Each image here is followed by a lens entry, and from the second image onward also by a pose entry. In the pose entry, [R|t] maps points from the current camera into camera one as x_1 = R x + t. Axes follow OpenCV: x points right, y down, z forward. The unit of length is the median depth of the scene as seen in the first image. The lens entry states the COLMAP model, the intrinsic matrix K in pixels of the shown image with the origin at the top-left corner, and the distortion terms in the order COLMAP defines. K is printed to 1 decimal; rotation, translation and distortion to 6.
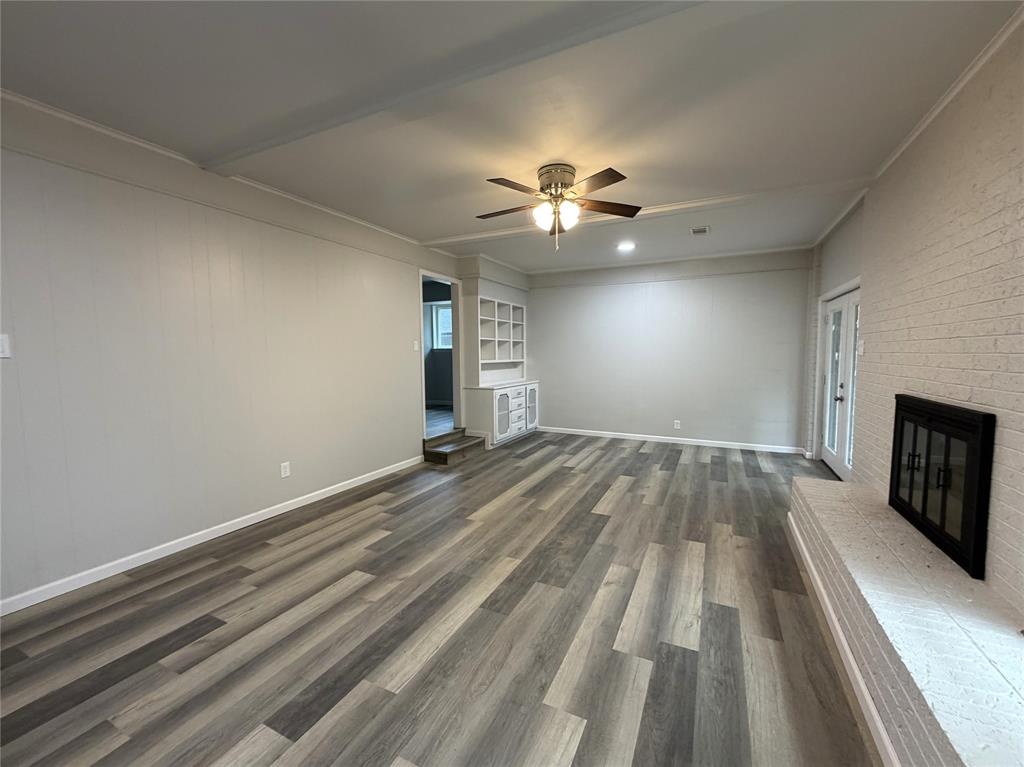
lens RADIAL K [[412.9, 0, 502.5], [0, 412.9, 387.0], [0, 0, 1]] dist [-0.000809, 0.000077]
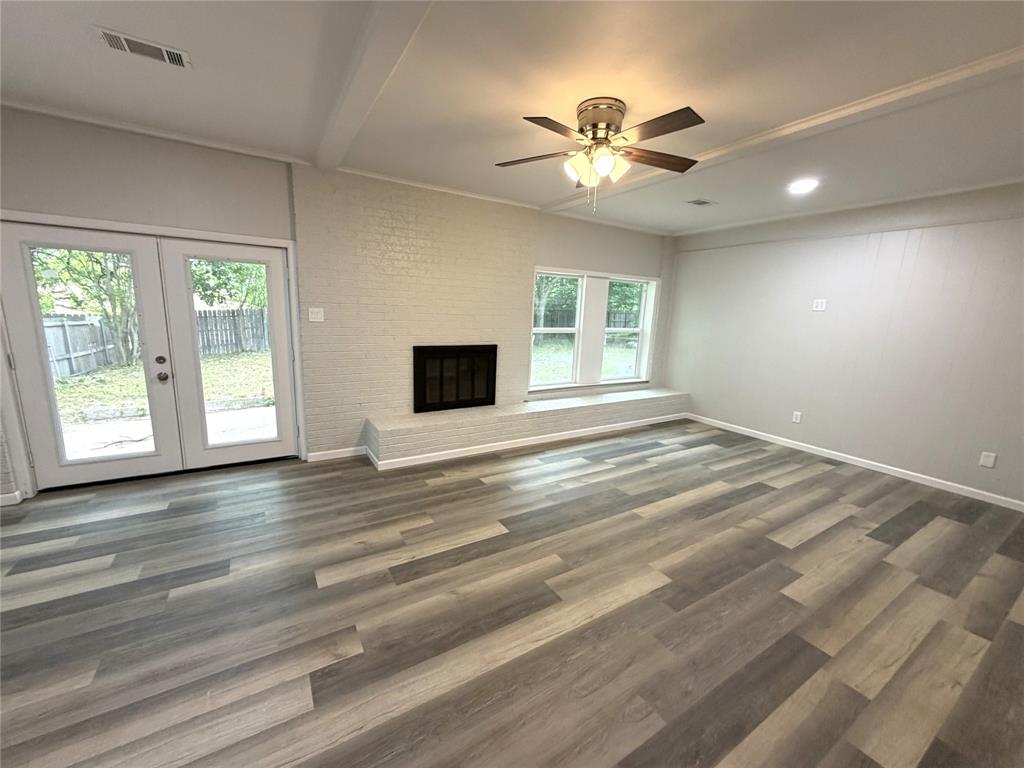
lens RADIAL K [[412.9, 0, 508.8], [0, 412.9, 389.8], [0, 0, 1]] dist [-0.000809, 0.000077]
pose [[-0.854090, -0.129091, 0.503850, -0.188322], [0.008637, 0.965057, 0.261897, -0.213481], [-0.520053, 0.228035, -0.823131, 1.910202]]
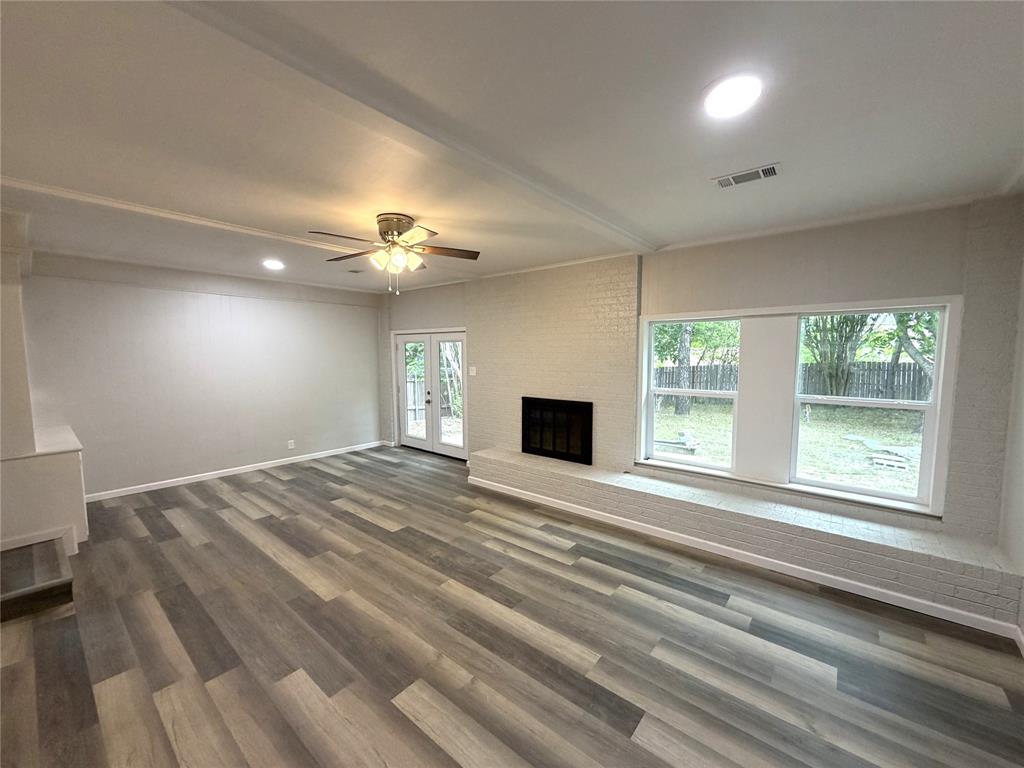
lens RADIAL K [[412.9, 0, 508.6], [0, 412.9, 384.0], [0, 0, 1]] dist [-0.000809, 0.000077]
pose [[0.229900, -0.068385, 0.970809, -0.877001], [0.080371, 0.995455, 0.051089, -0.133859], [-0.969890, 0.066280, 0.234351, 0.507944]]
